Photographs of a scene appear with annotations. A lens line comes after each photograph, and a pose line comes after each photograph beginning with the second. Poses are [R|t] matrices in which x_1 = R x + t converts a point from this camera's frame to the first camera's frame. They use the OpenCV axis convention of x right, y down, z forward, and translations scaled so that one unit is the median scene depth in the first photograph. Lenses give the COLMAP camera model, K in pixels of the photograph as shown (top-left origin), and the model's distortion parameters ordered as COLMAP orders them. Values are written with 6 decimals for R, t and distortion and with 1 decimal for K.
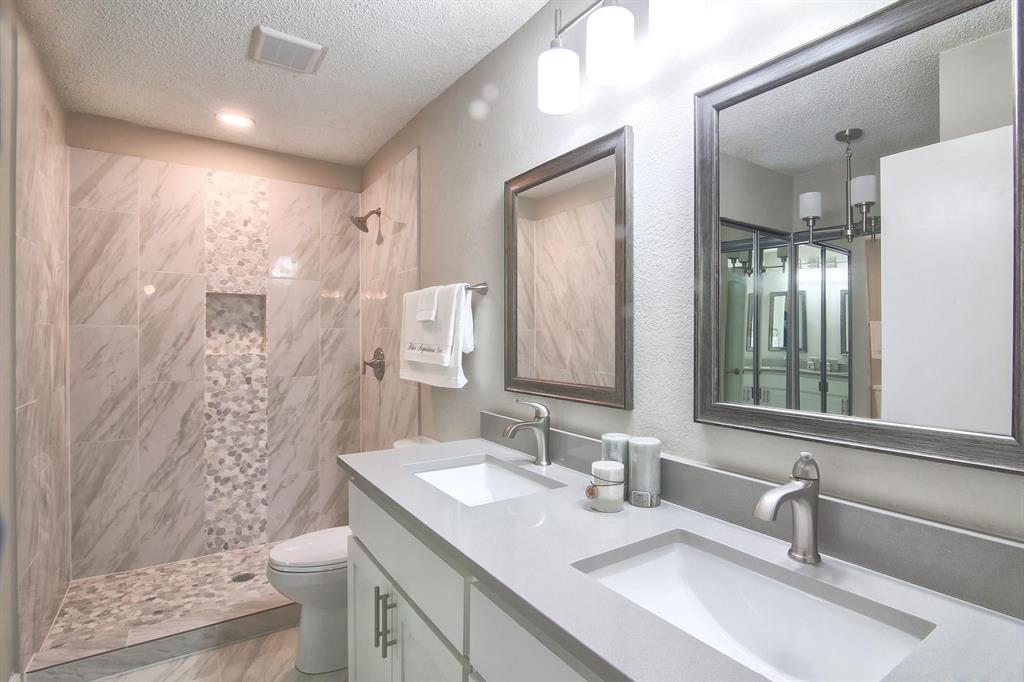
lens RADIAL K [[514.3, 0, 509.5], [0, 514.3, 341.5], [0, 0, 1]] dist [-0.028975, 0.002754]
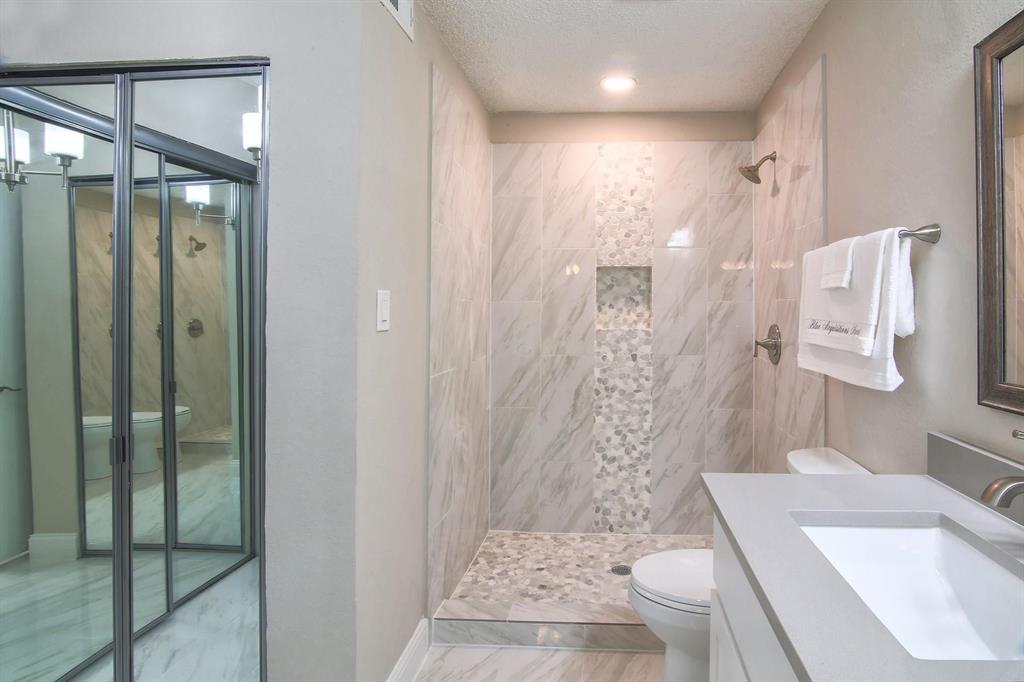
lens RADIAL K [[514.3, 0, 596.6], [0, 514.3, 311.7], [0, 0, 1]] dist [-0.028975, 0.002754]
pose [[0.819702, -0.002443, -0.572785, -0.023364], [-0.000615, 0.999987, -0.005145, -0.003443], [0.572790, 0.004570, 0.819689, 0.192349]]
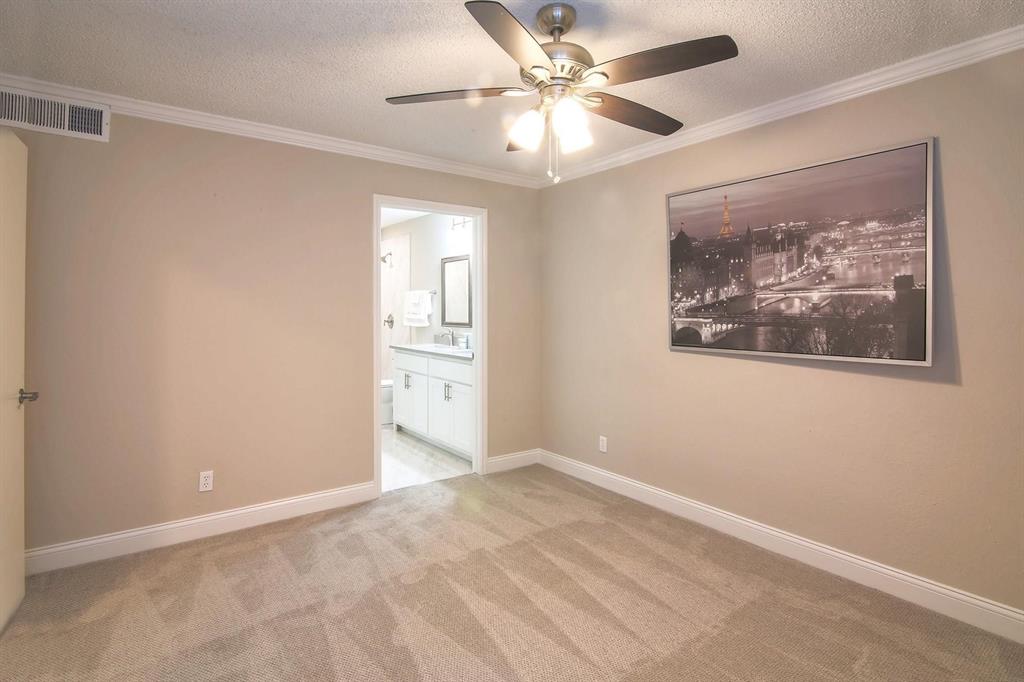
lens RADIAL K [[514.3, 0, 517.9], [0, 514.3, 310.8], [0, 0, 1]] dist [-0.028975, 0.002754]
pose [[0.996761, -0.001267, 0.080416, 0.133845], [0.001607, 0.999990, -0.004170, 0.010410], [-0.080410, 0.004286, 0.996753, -1.410852]]
